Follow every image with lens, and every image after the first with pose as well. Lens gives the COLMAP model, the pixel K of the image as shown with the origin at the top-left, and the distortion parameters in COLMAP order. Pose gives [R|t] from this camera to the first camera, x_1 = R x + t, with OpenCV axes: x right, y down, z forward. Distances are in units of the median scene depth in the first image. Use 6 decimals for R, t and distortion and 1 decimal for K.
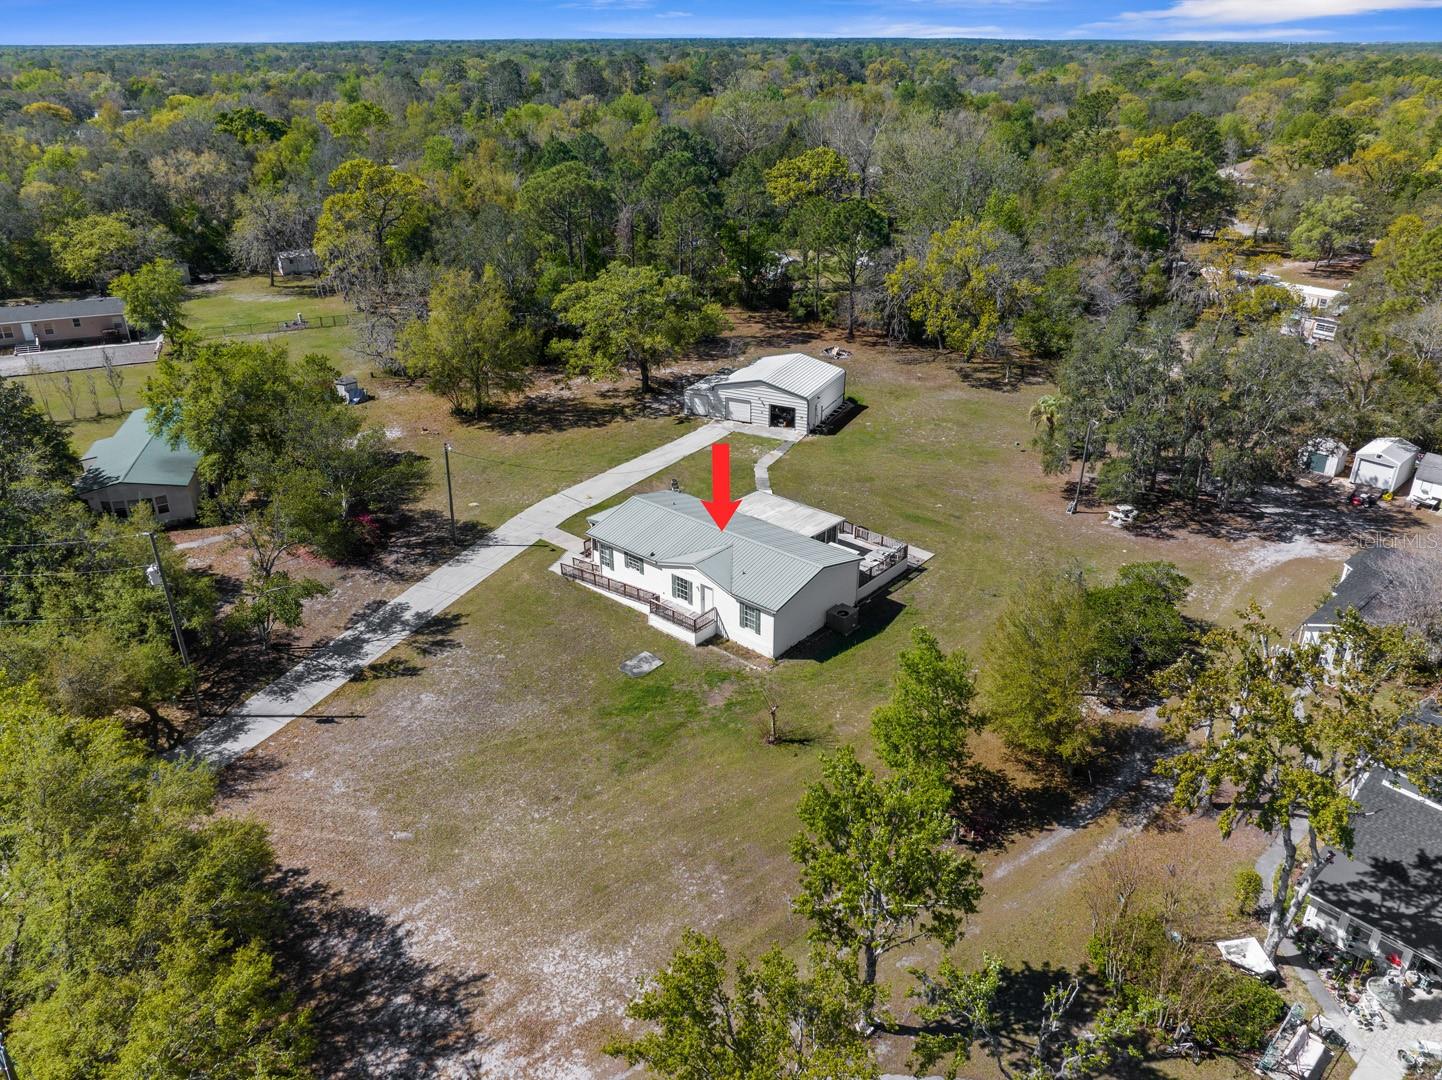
lens RADIAL K [[1034.9, 0, 727.5], [0, 1034.9, 538.3], [0, 0, 1]] dist [-0.047721, 0.001045]
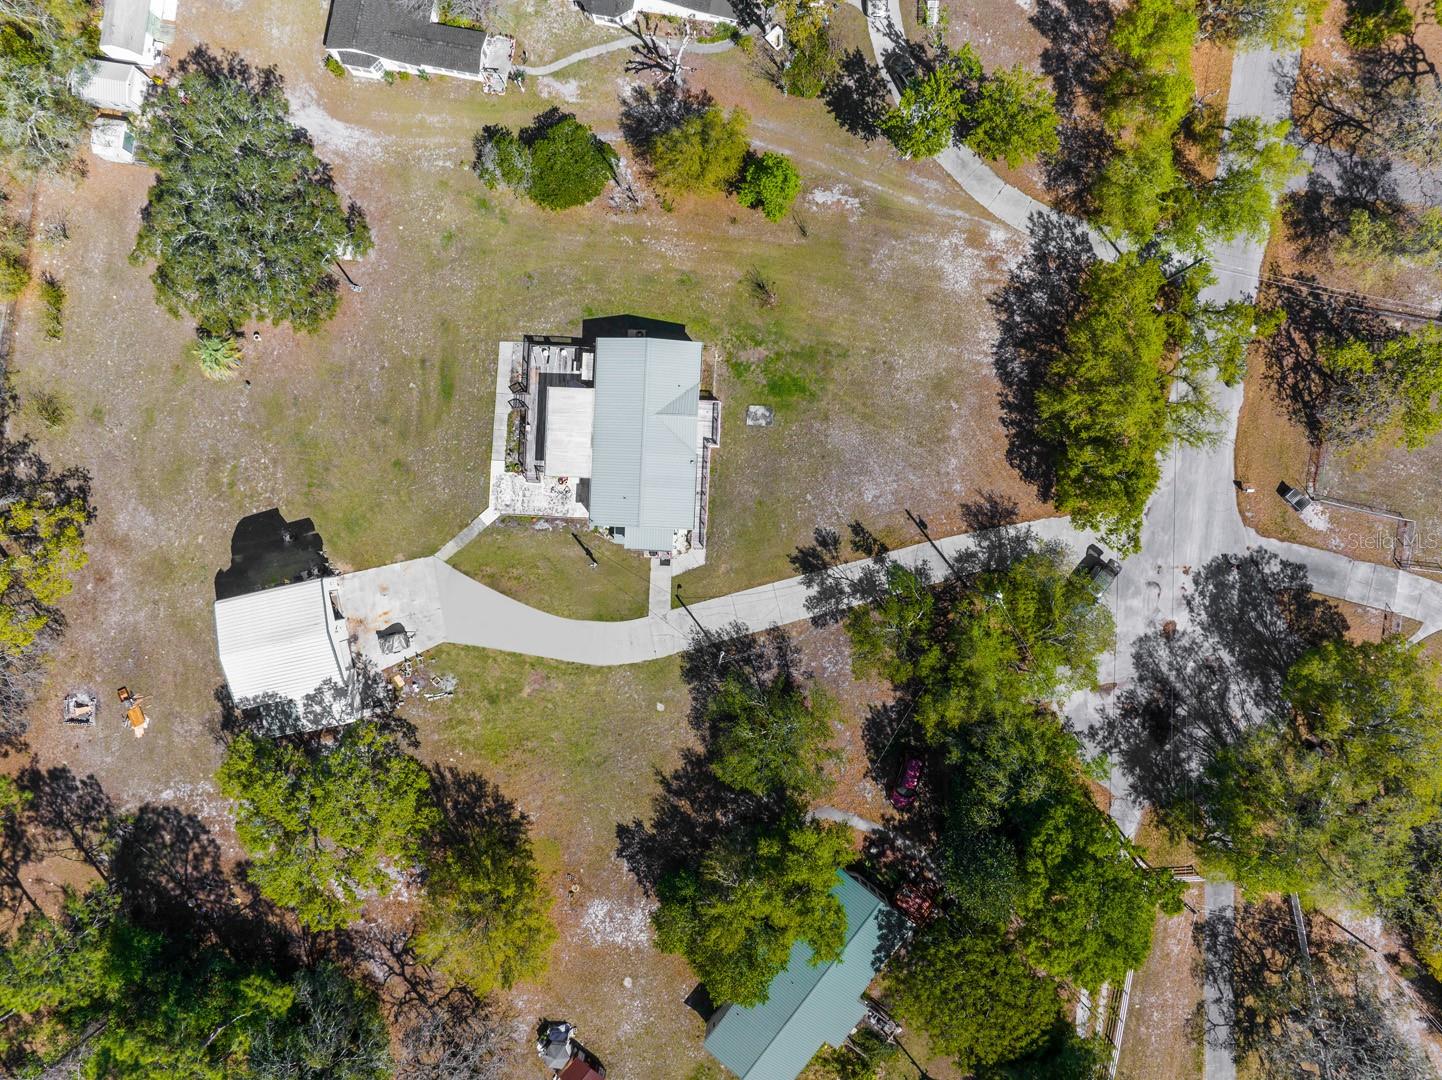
lens RADIAL K [[1020.7, 0, 730.6], [0, 1020.7, 522.5], [0, 0, 1]] dist [-0.044081, 0.007585]
pose [[-0.619622, -0.784886, 0.004662, -0.178837], [0.355758, -0.275546, 0.893035, -1.223500], [-0.699646, 0.555003, 0.449964, 0.414419]]
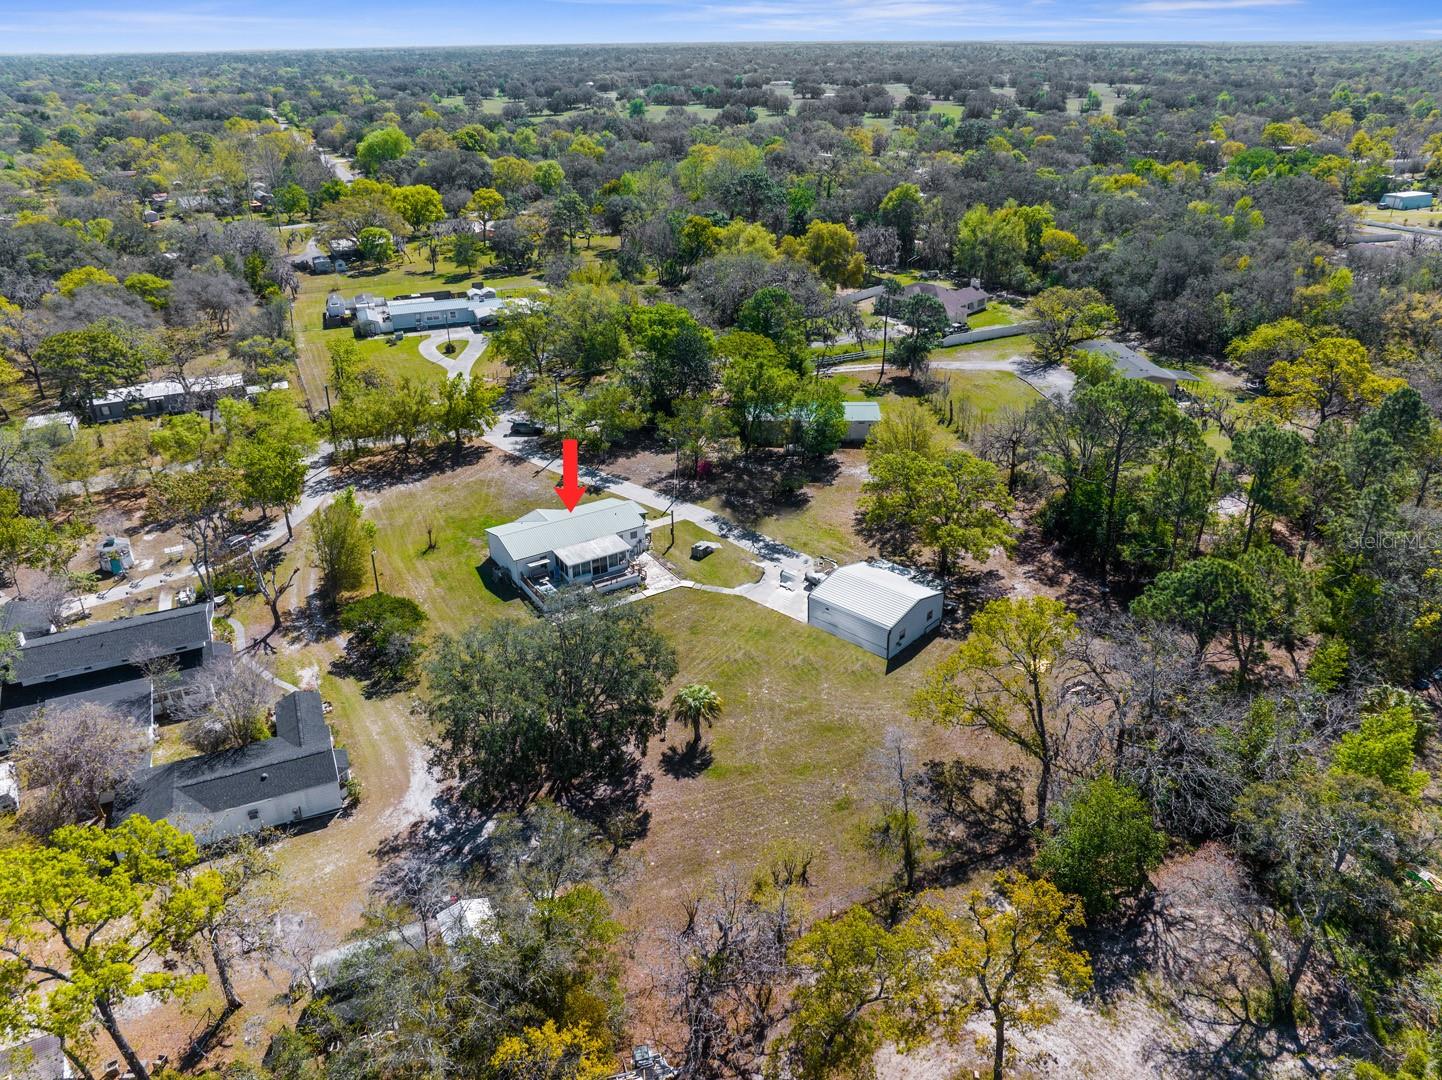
lens RADIAL K [[1020.7, 0, 730.6], [0, 1020.7, 522.5], [0, 0, 1]] dist [-0.044081, 0.007585]
pose [[-0.281372, 0.419746, -0.862927, 1.488219], [-0.414120, 0.758094, 0.503784, -1.046256], [0.865641, 0.499106, -0.039481, 1.377433]]
